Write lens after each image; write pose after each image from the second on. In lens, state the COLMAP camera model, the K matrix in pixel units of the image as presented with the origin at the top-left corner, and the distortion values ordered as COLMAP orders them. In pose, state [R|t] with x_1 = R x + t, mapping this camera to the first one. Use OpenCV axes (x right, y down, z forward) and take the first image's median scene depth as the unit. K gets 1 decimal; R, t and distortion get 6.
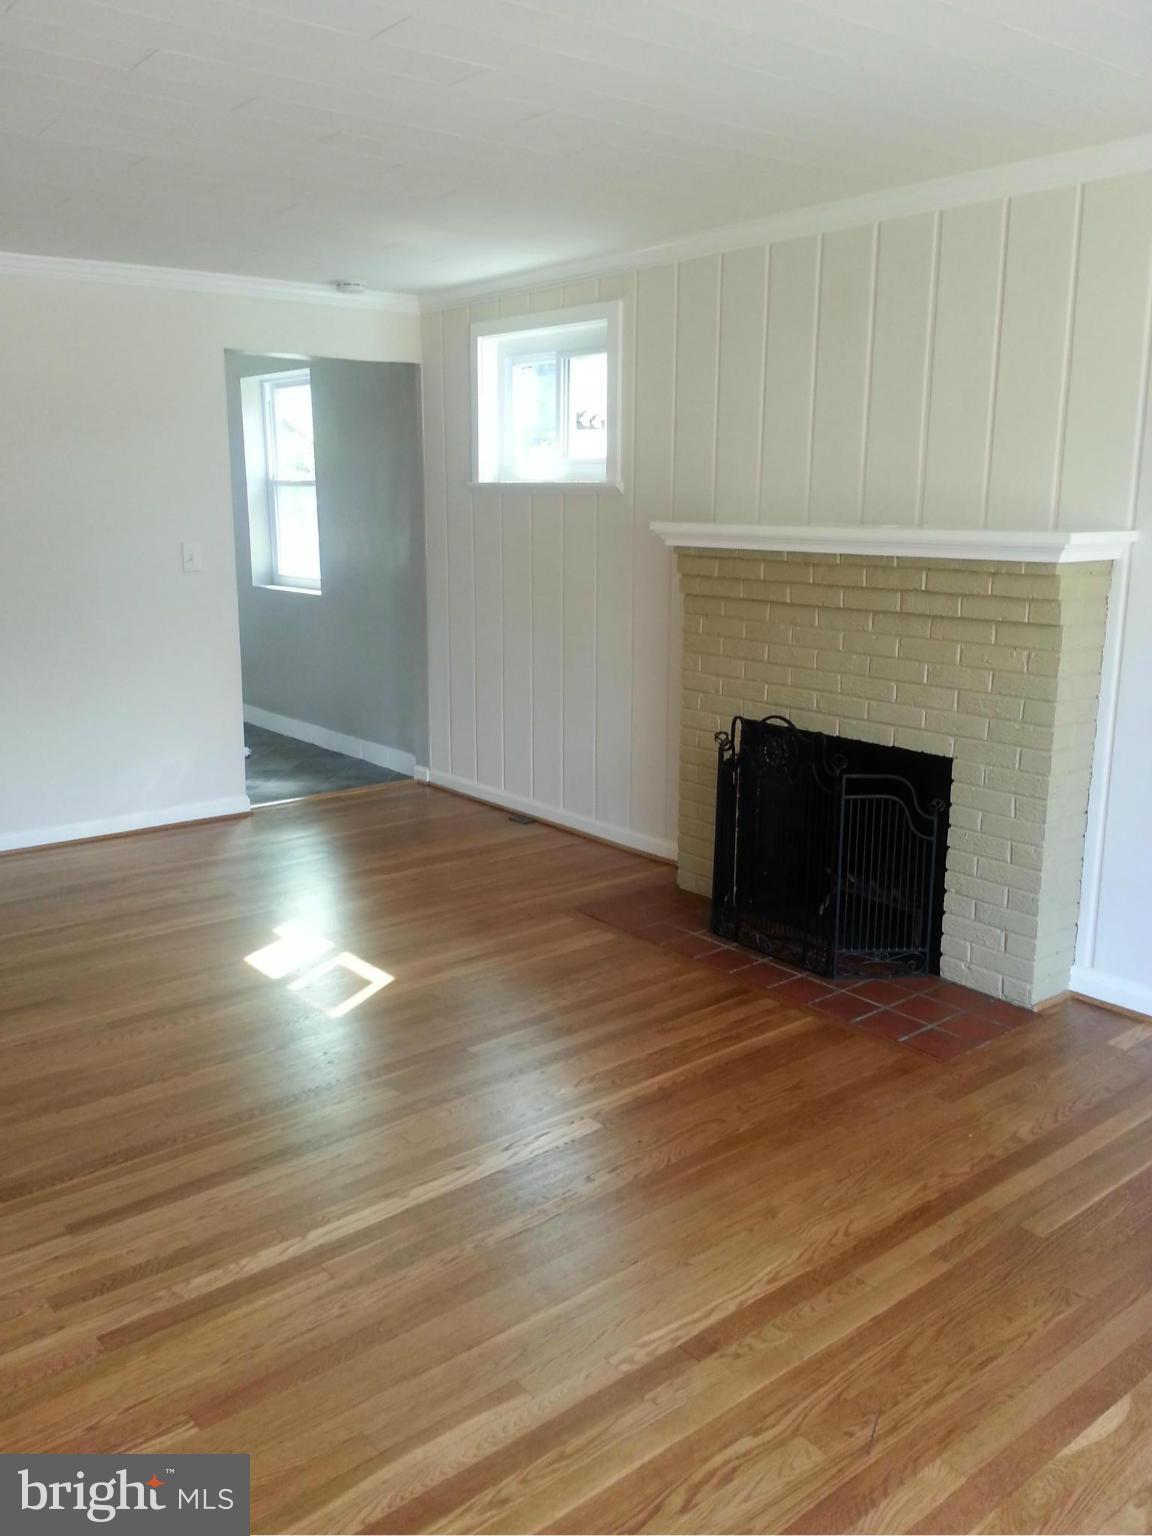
lens RADIAL K [[1262.0, 0, 588.9], [0, 1262.0, 764.2], [0, 0, 1]] dist [0.036419, -0.009651]
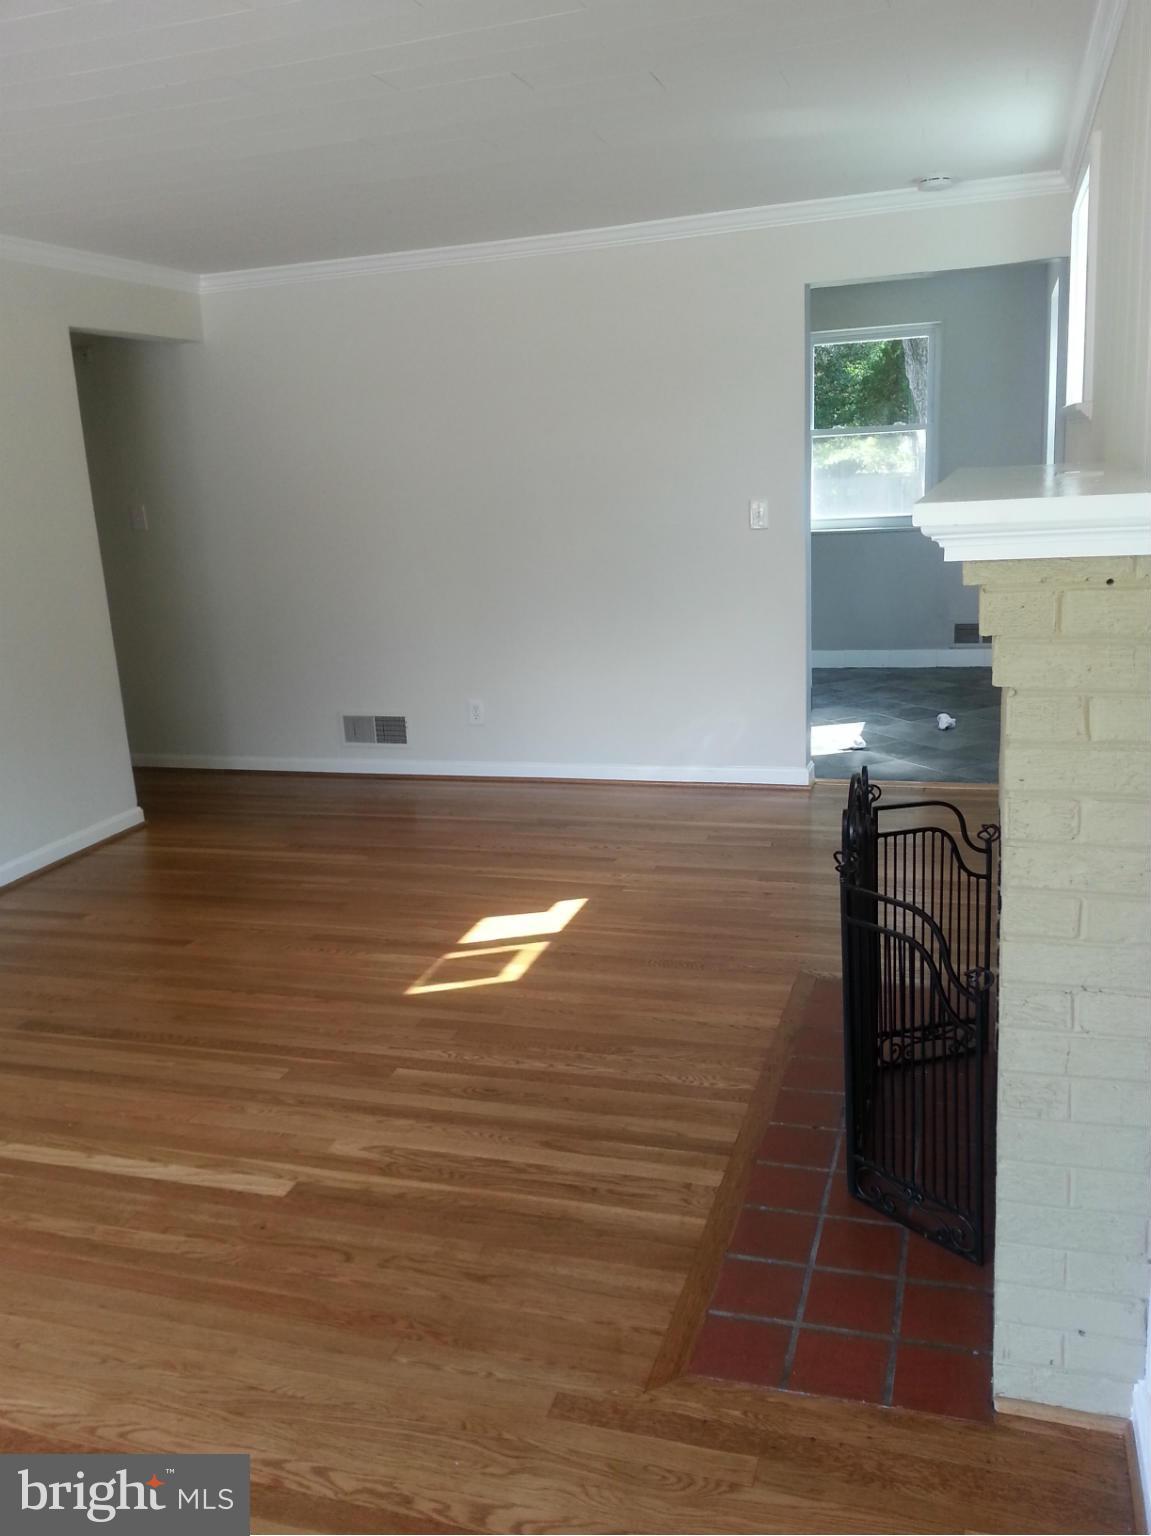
lens RADIAL K [[1262.0, 0, 588.4], [0, 1262.0, 764.2], [0, 0, 1]] dist [0.036419, -0.009651]
pose [[0.539801, 0.172114, -0.824010, 0.629606], [-0.124323, 0.984440, 0.124181, -0.113524], [0.832562, 0.035410, 0.552799, 0.532436]]
